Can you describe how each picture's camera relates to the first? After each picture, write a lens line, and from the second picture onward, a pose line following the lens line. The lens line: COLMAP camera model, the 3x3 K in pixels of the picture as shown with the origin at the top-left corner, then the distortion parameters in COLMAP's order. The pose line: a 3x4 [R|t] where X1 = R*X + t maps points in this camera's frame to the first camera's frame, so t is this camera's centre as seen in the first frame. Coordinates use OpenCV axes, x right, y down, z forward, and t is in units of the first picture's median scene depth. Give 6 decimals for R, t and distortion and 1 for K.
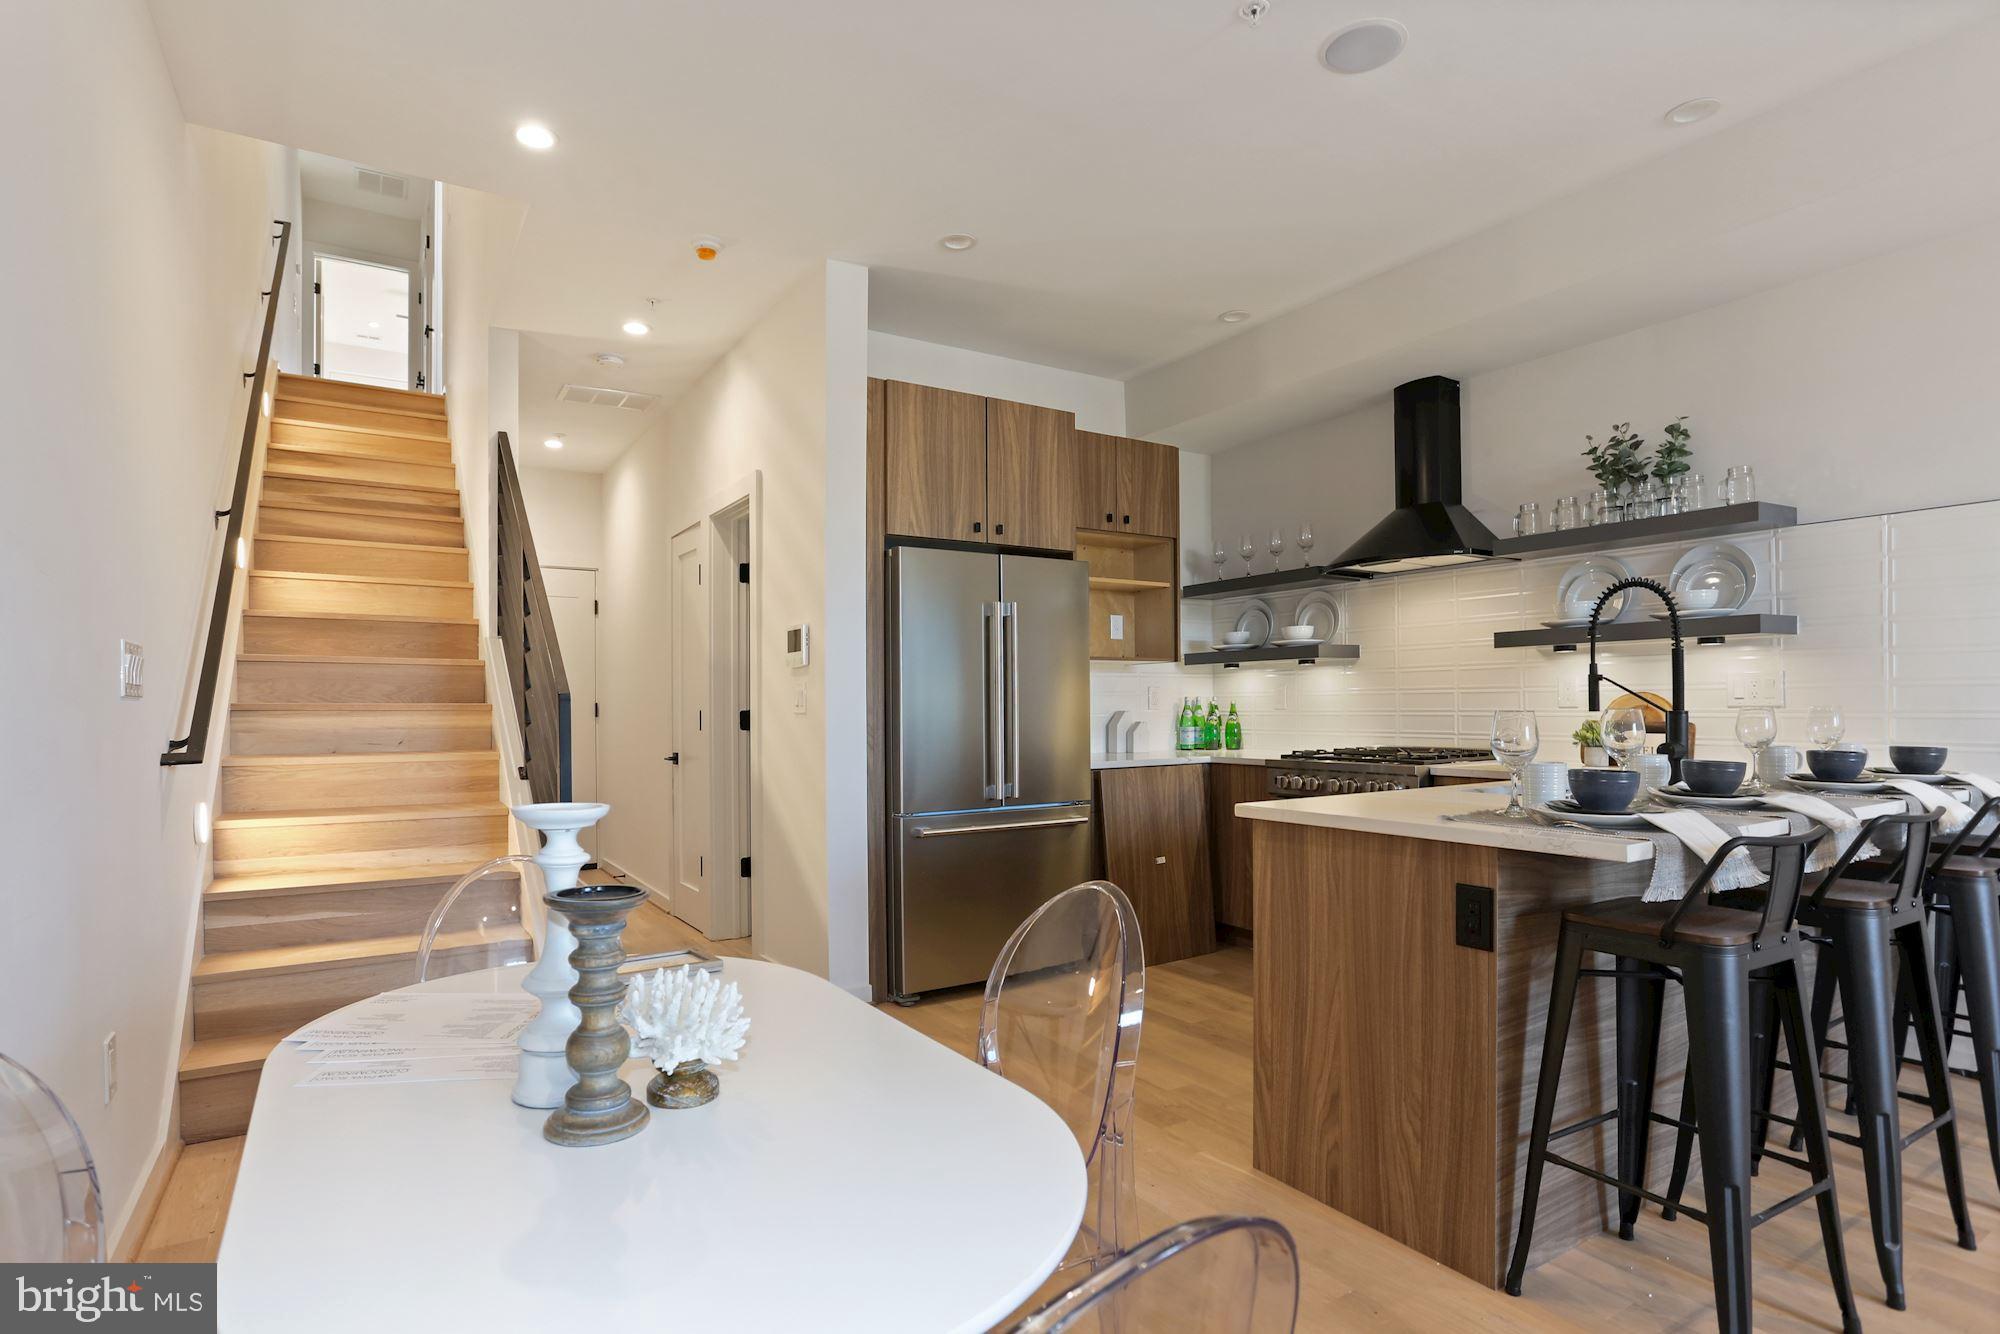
lens RADIAL K [[1009.9, 0, 971.3], [0, 1009.9, 708.7], [0, 0, 1]] dist [-0.046550, 0.023976]
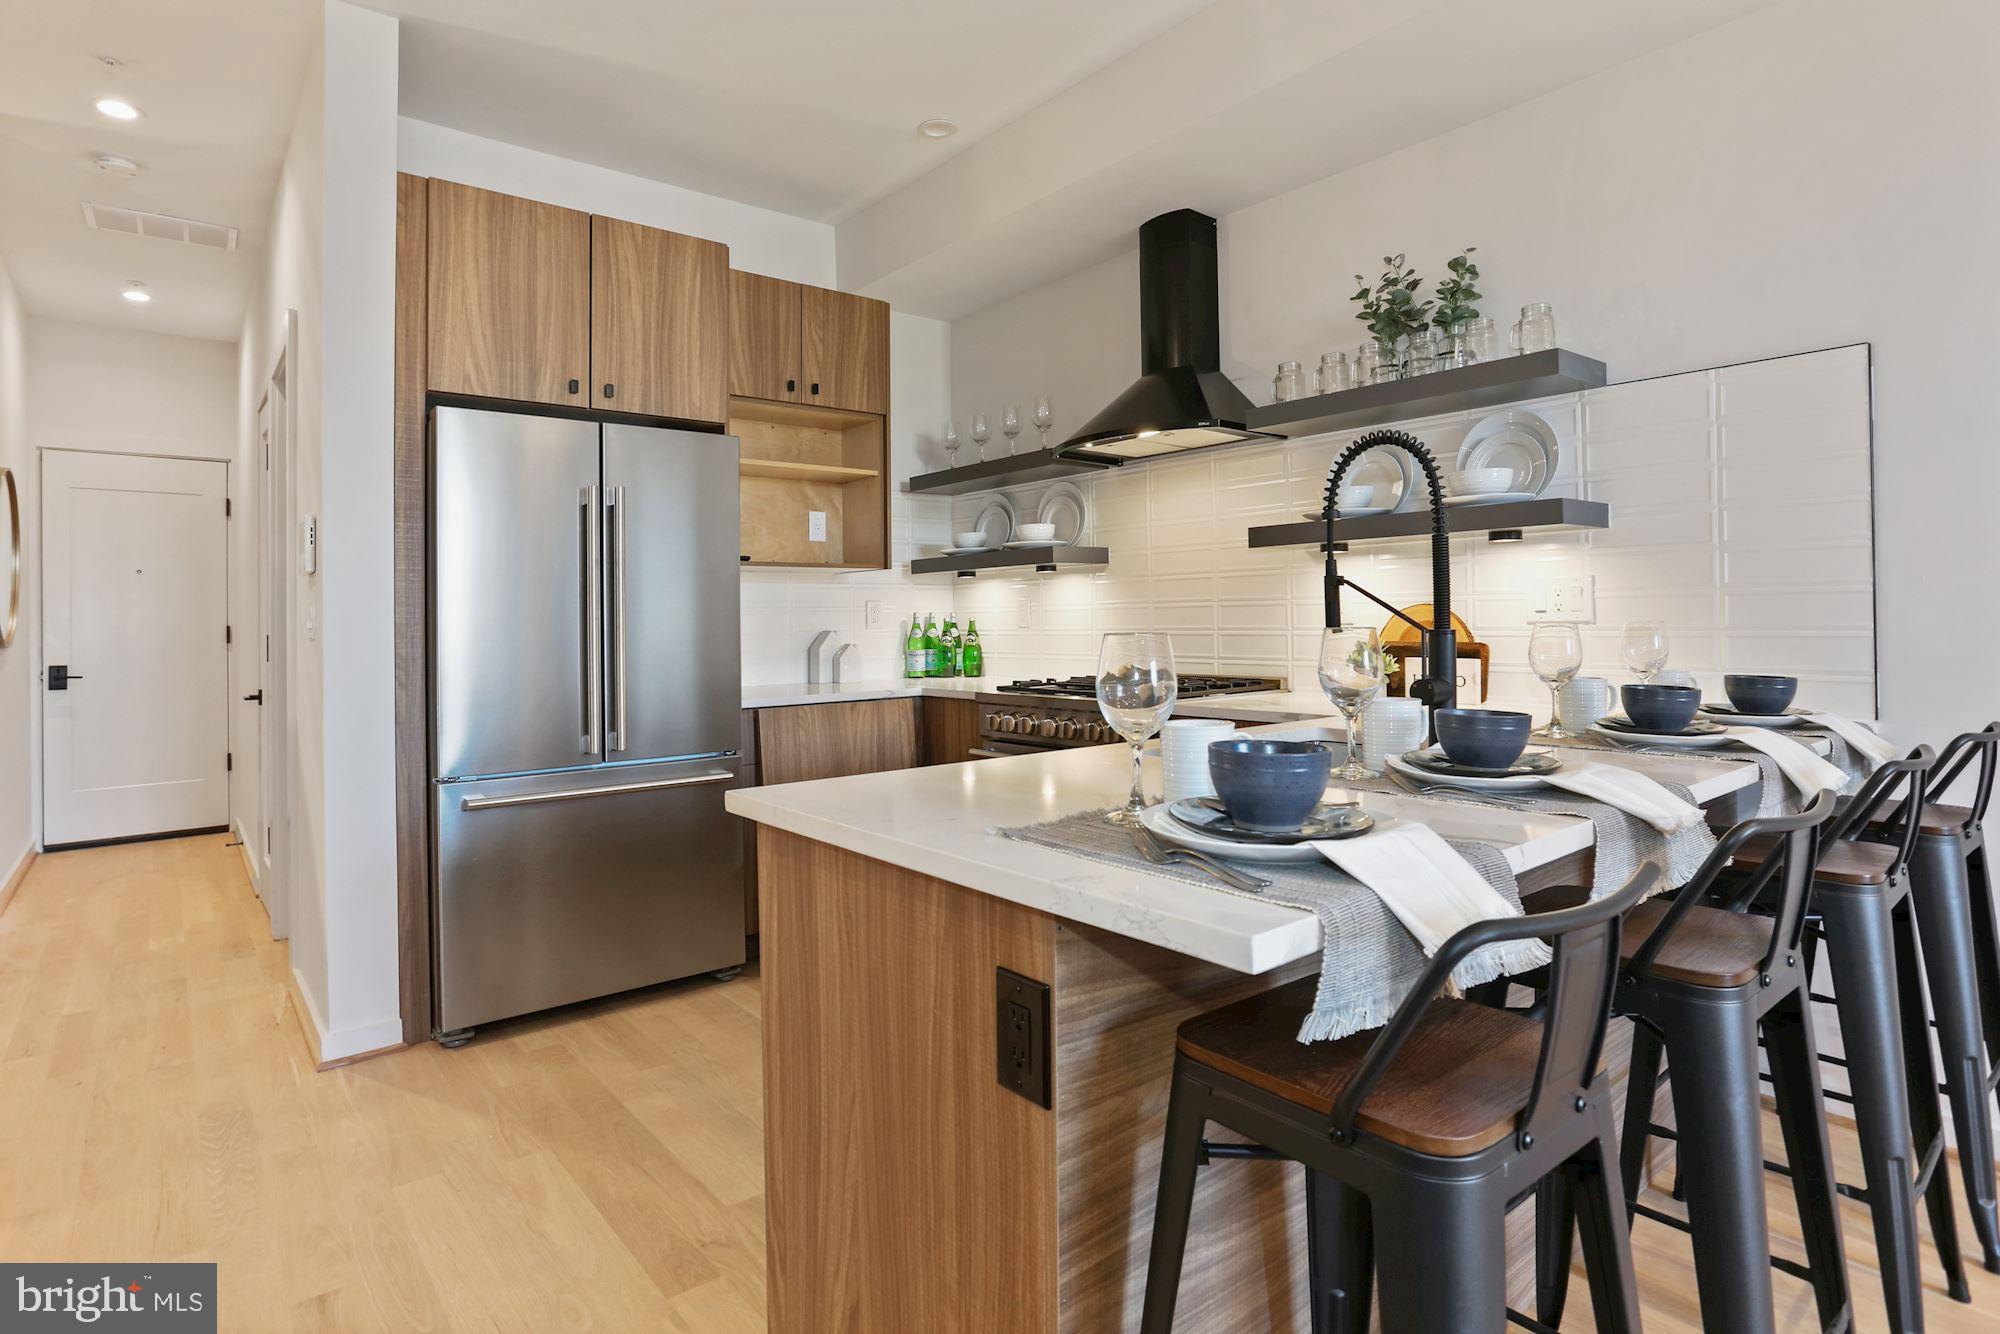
lens RADIAL K [[1009.9, 0, 952.9], [0, 1009.9, 621.5], [0, 0, 1]] dist [-0.046550, 0.023976]
pose [[0.993923, -0.006318, 0.109894, 0.221188], [0.006817, 0.999968, -0.004168, -0.001982], [-0.109864, 0.004891, 0.993935, 0.261970]]
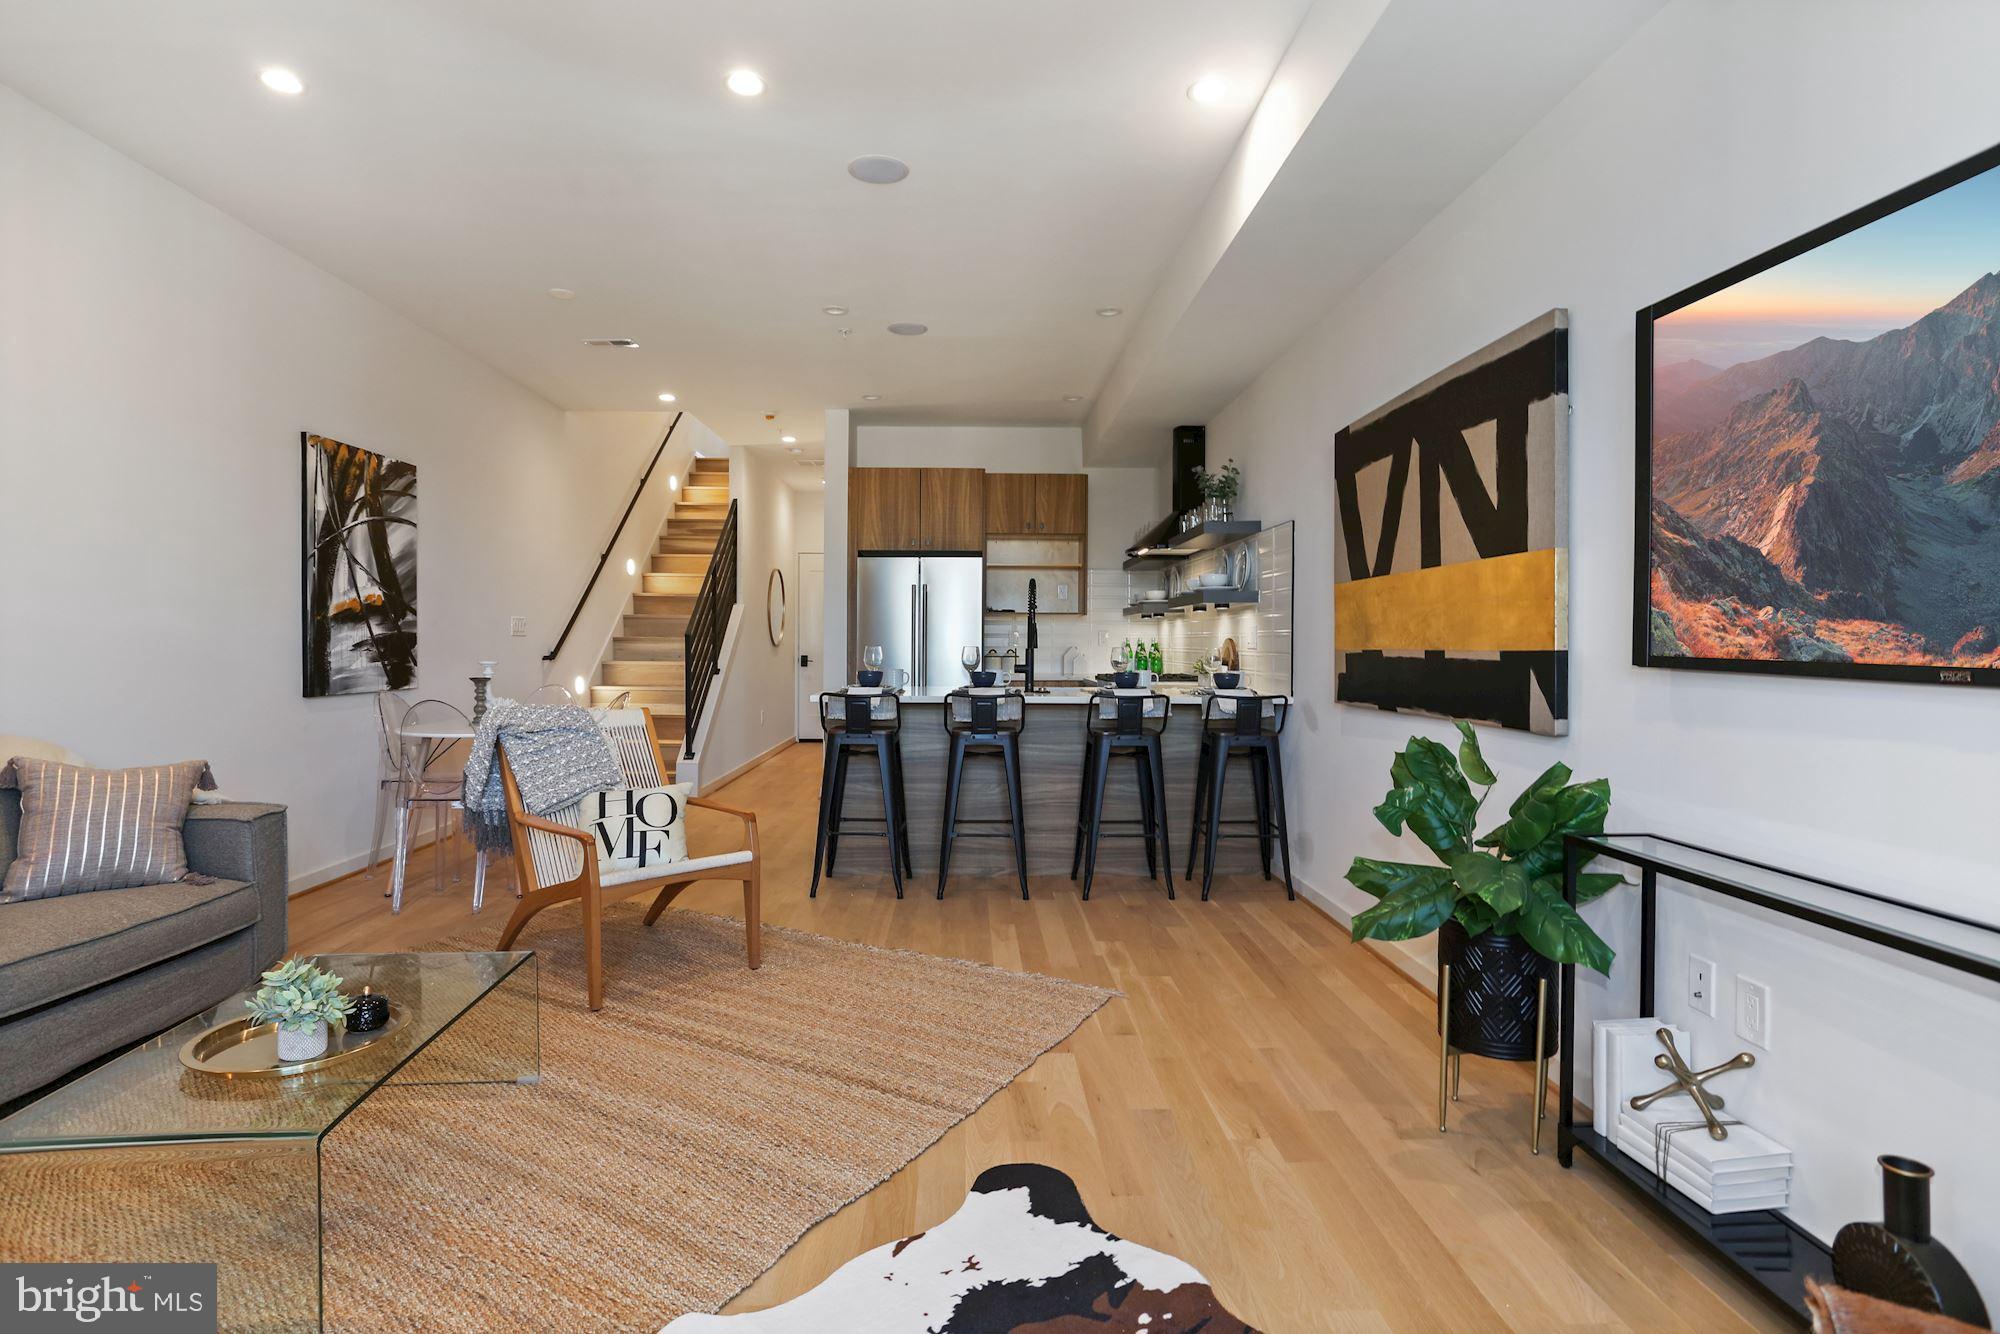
lens RADIAL K [[1009.9, 0, 995.7], [0, 1009.9, 655.5], [0, 0, 1]] dist [-0.046550, 0.023976]
pose [[0.864714, 0.020464, -0.501848, 1.149136], [-0.013236, 0.999751, 0.017962, -0.014121], [0.502090, -0.008890, 0.864770, -0.535057]]
